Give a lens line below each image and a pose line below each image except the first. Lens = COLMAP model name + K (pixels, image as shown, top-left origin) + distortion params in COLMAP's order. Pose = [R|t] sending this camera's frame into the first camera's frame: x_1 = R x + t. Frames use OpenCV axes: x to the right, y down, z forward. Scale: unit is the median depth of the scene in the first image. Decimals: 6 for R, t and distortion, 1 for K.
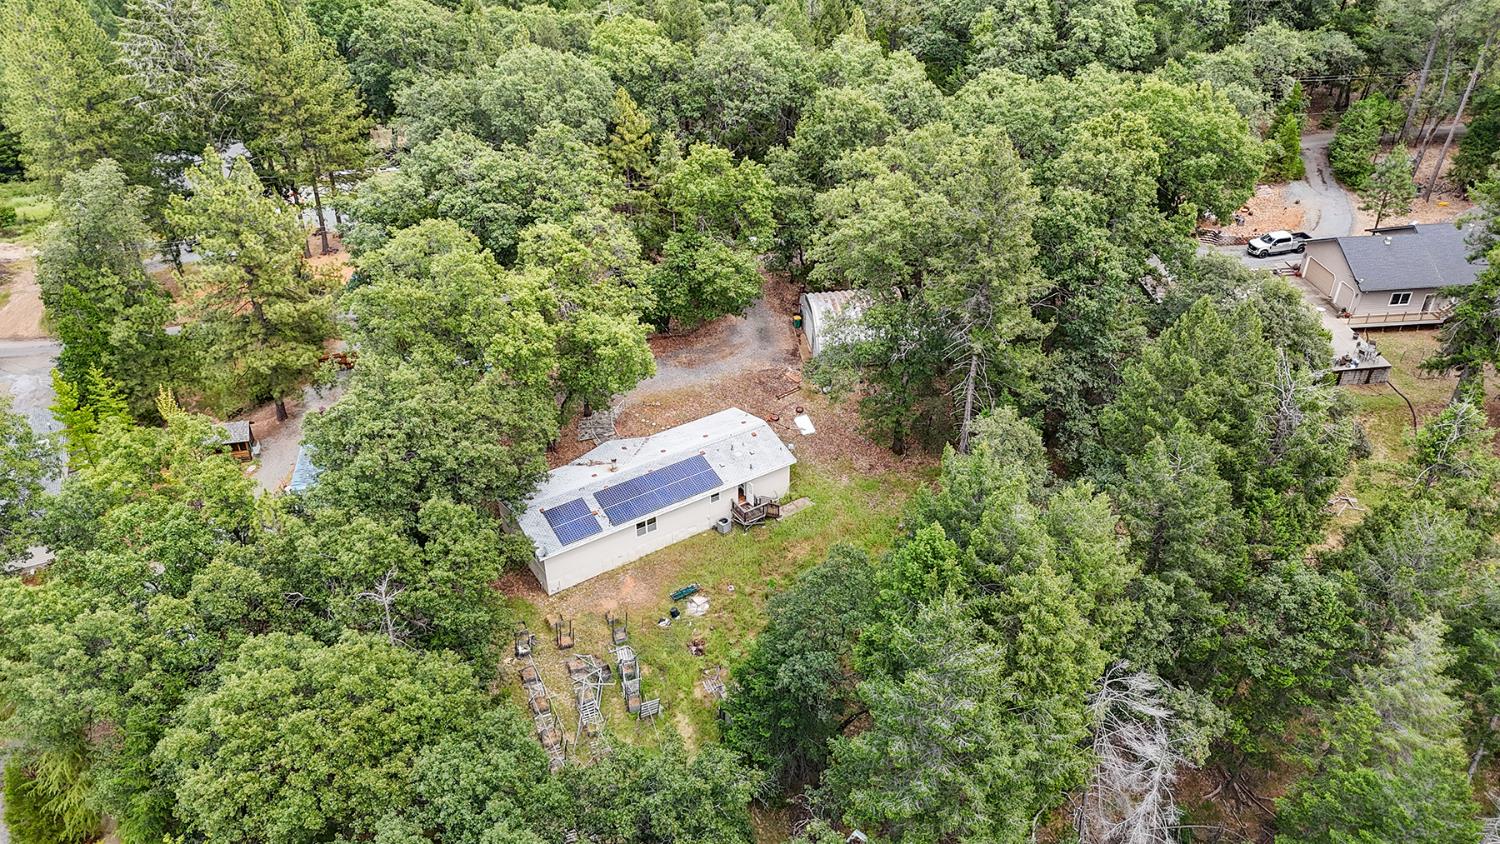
lens RADIAL K [[1105.1, 0, 750.0], [0, 1105.1, 422.0], [0, 0, 1]] dist [0.050246, -0.046558]
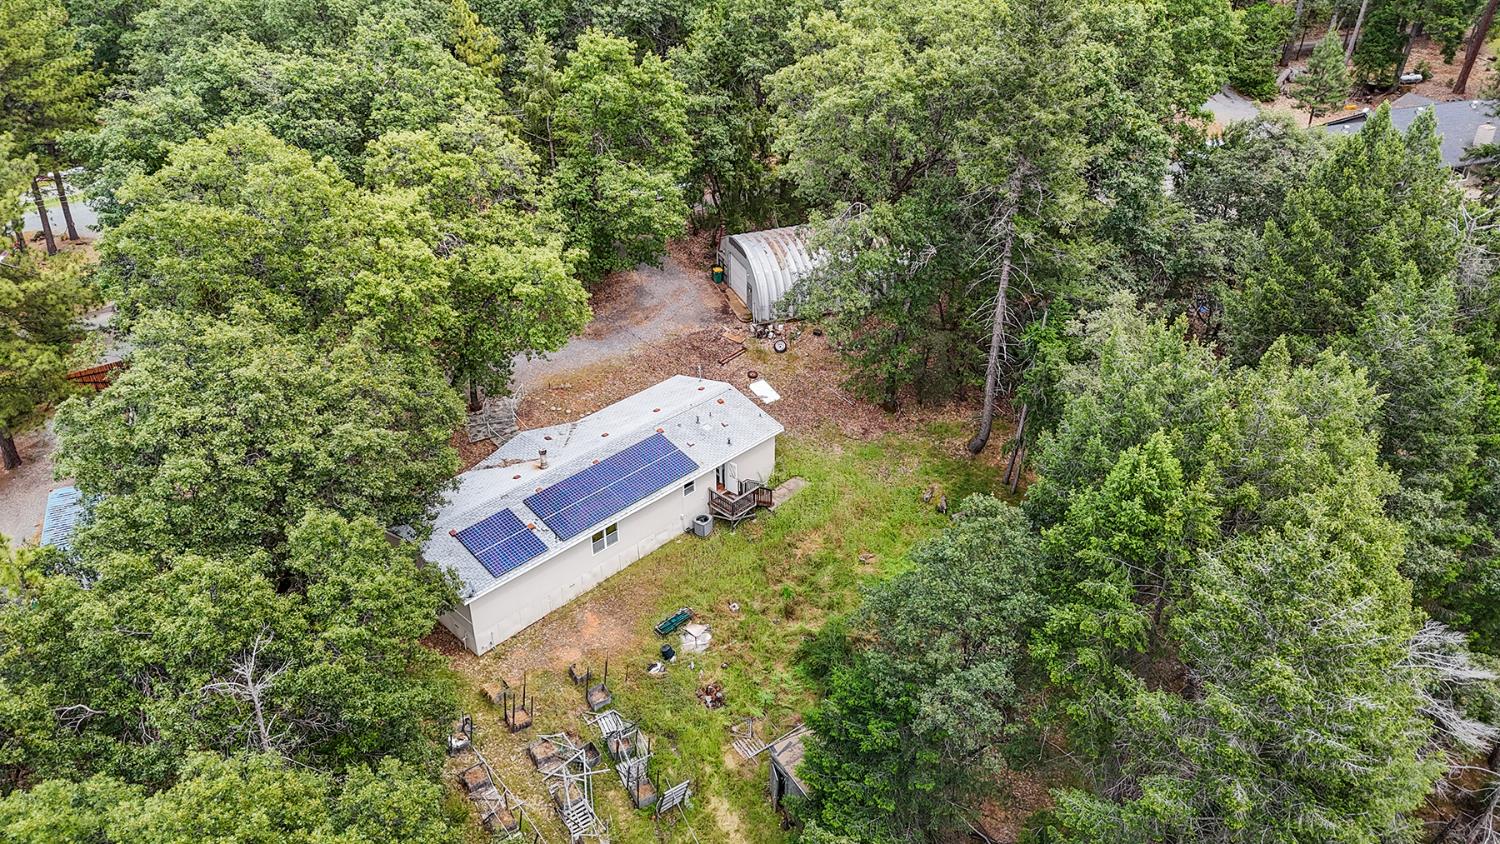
lens RADIAL K [[1105.1, 0, 750.0], [0, 1105.1, 422.0], [0, 0, 1]] dist [0.050246, -0.046558]
pose [[0.974701, -0.112303, 0.193251, -0.134351], [0.120226, 0.992301, -0.029733, 0.054697], [-0.188424, 0.052215, 0.980699, 0.295152]]
